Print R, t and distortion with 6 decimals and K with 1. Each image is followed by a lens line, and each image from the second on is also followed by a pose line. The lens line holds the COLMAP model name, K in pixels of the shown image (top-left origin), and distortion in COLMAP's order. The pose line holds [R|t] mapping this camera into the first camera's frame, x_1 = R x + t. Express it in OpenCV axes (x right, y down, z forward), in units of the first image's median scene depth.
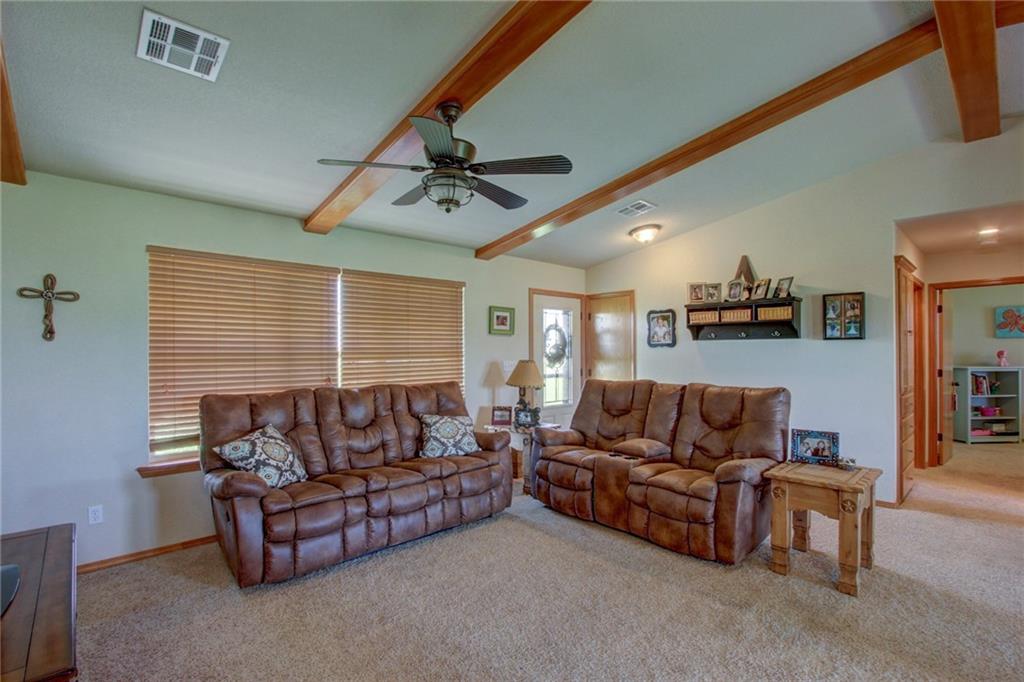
lens RADIAL K [[475.1, 0, 509.8], [0, 475.1, 349.3], [0, 0, 1]] dist [-0.017080, 0.001197]
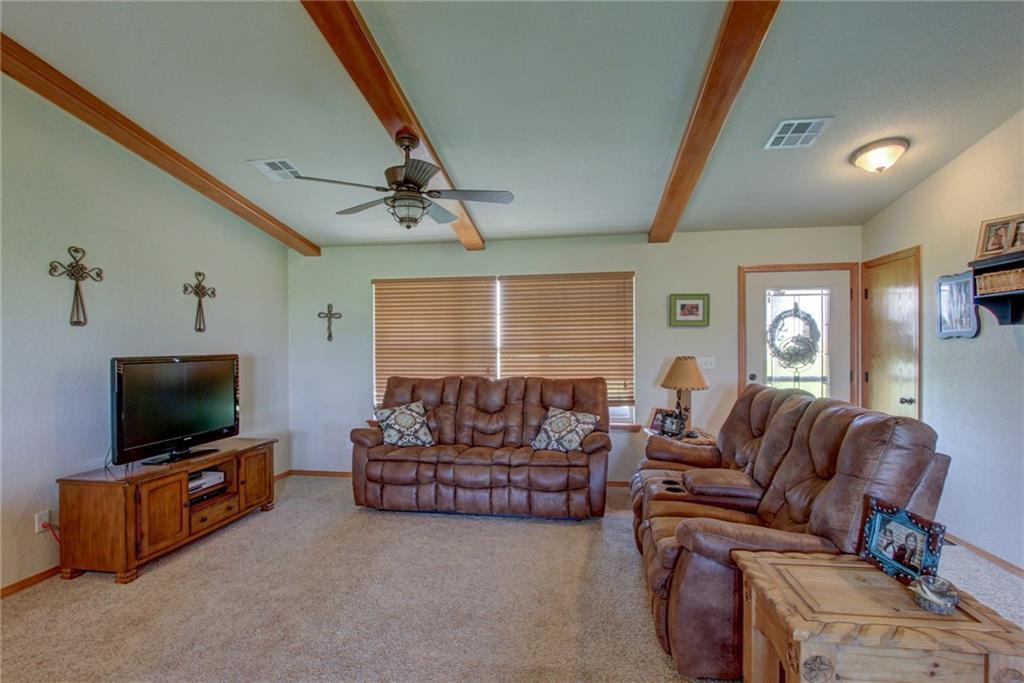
lens RADIAL K [[475.1, 0, 509.8], [0, 475.1, 349.8], [0, 0, 1]] dist [-0.017080, 0.001197]
pose [[0.620960, 0.004291, -0.783830, 0.586899], [0.006562, 0.999922, 0.010673, -0.000436], [0.783815, -0.011771, 0.620883, 0.290599]]
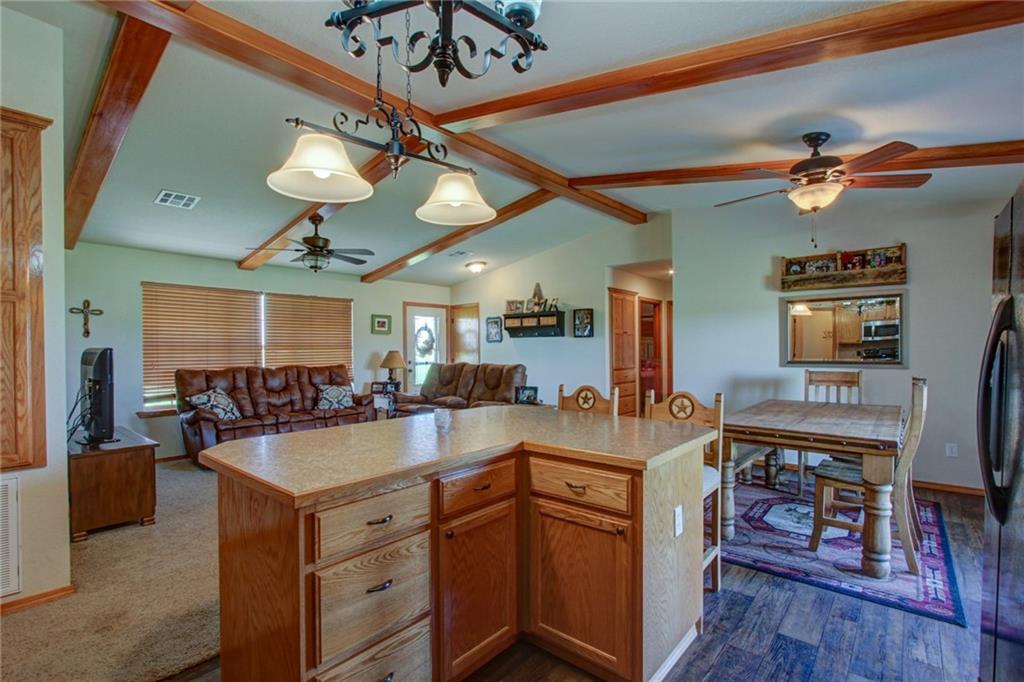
lens RADIAL K [[470.5, 0, 508.0], [0, 470.5, 352.0], [0, 0, 1]] dist [-0.016066, 0.000195]
pose [[0.994155, -0.002895, 0.107919, 0.279887], [0.001811, 0.999947, 0.010146, 0.014454], [-0.107943, -0.009891, 0.994108, -0.631547]]
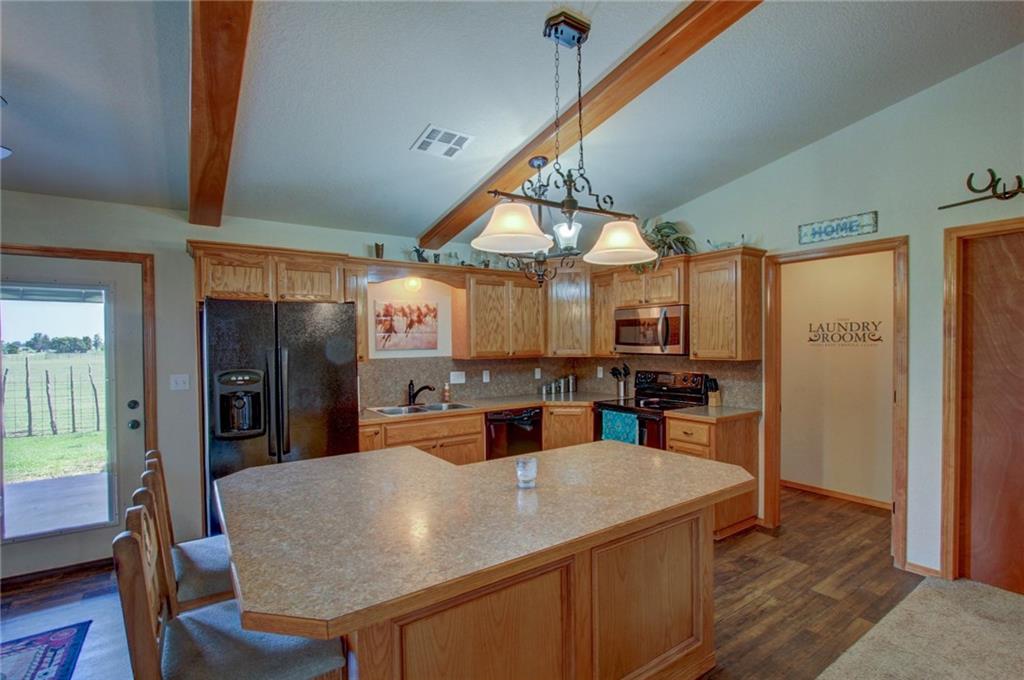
lens RADIAL K [[475.1, 0, 509.8], [0, 475.1, 348.3], [0, 0, 1]] dist [-0.017080, 0.001197]
pose [[-0.987947, 0.012600, 0.154282, 0.207873], [0.014057, 0.999866, 0.008360, -0.024183], [-0.154156, 0.010428, -0.987992, 0.351311]]
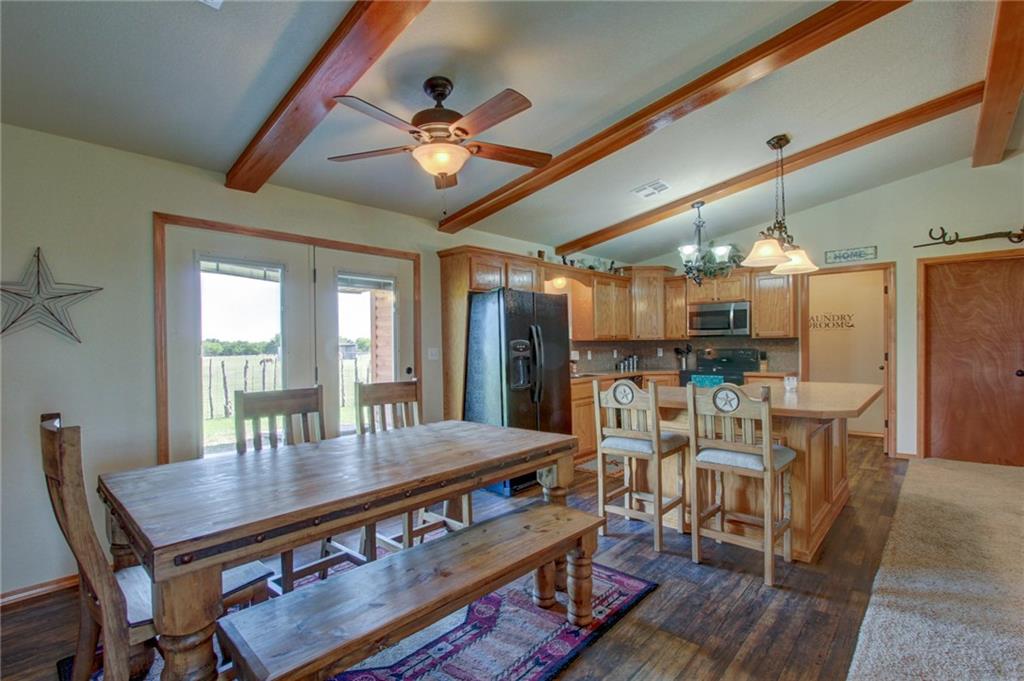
lens RADIAL K [[475.1, 0, 509.8], [0, 475.1, 348.8], [0, 0, 1]] dist [-0.017080, 0.001197]
pose [[-0.997385, 0.019896, -0.069483, 0.821625], [0.019371, 0.999779, 0.008225, 0.017584], [0.069631, 0.006858, -0.997549, 0.710407]]
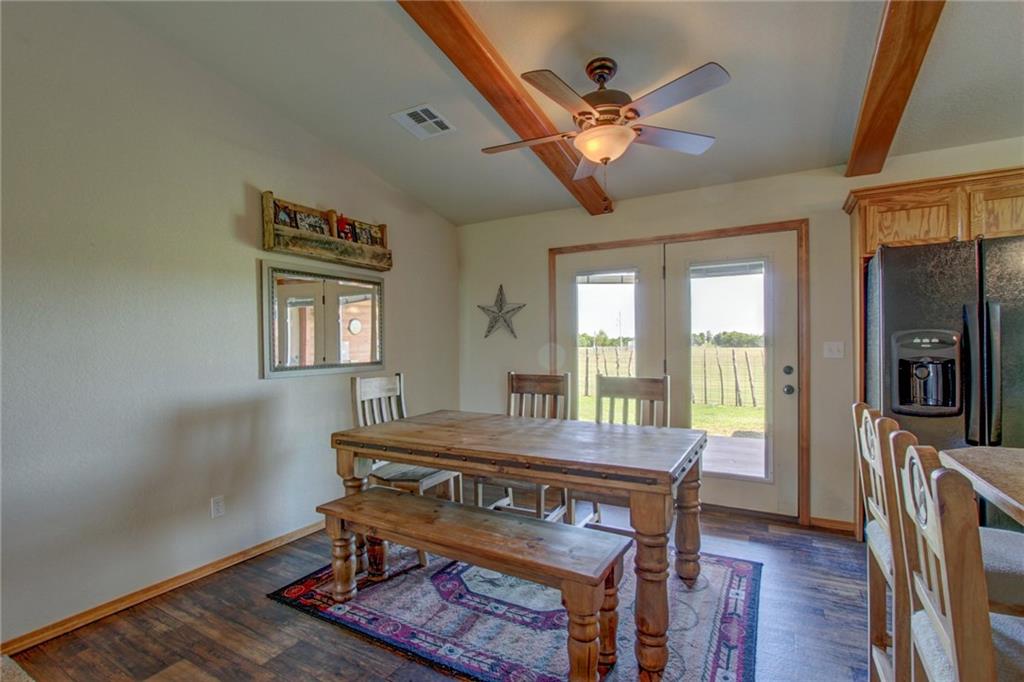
lens RADIAL K [[475.1, 0, 509.8], [0, 475.1, 349.3], [0, 0, 1]] dist [-0.017080, 0.001197]
pose [[-0.291760, -0.003091, 0.956487, 0.323357], [0.012556, 0.999896, 0.007061, 0.021766], [-0.956409, 0.014070, -0.291691, 0.361880]]
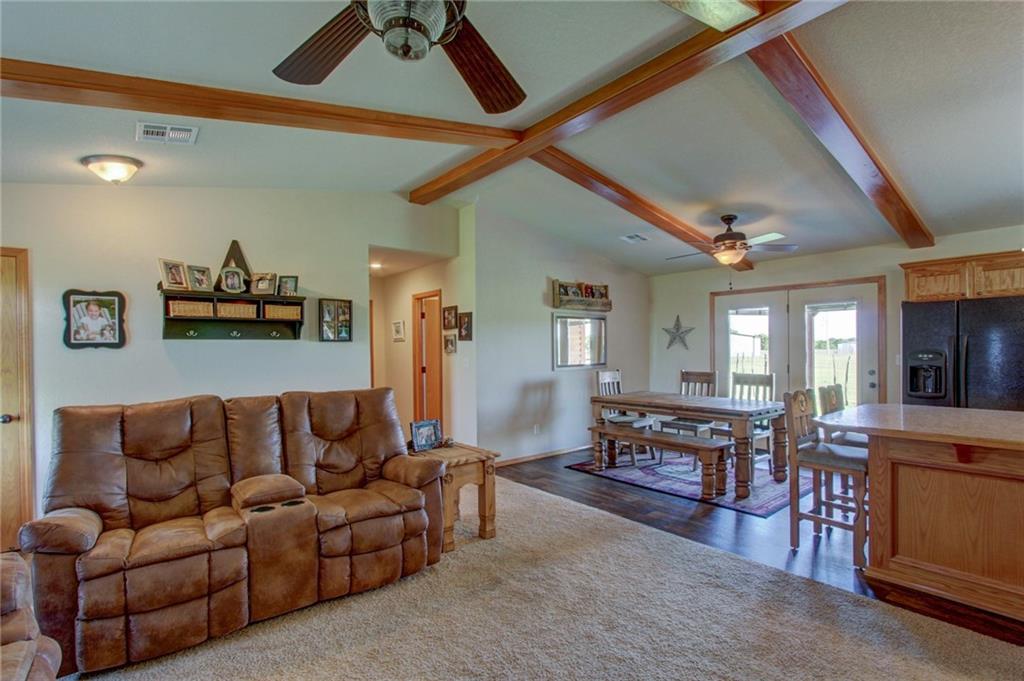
lens RADIAL K [[475.1, 0, 509.8], [0, 475.1, 348.8], [0, 0, 1]] dist [-0.017080, 0.001197]
pose [[0.074234, 0.002686, 0.997237, -0.370624], [0.007416, 0.999967, -0.003245, 0.002618], [-0.997213, 0.007637, 0.074212, 0.538000]]
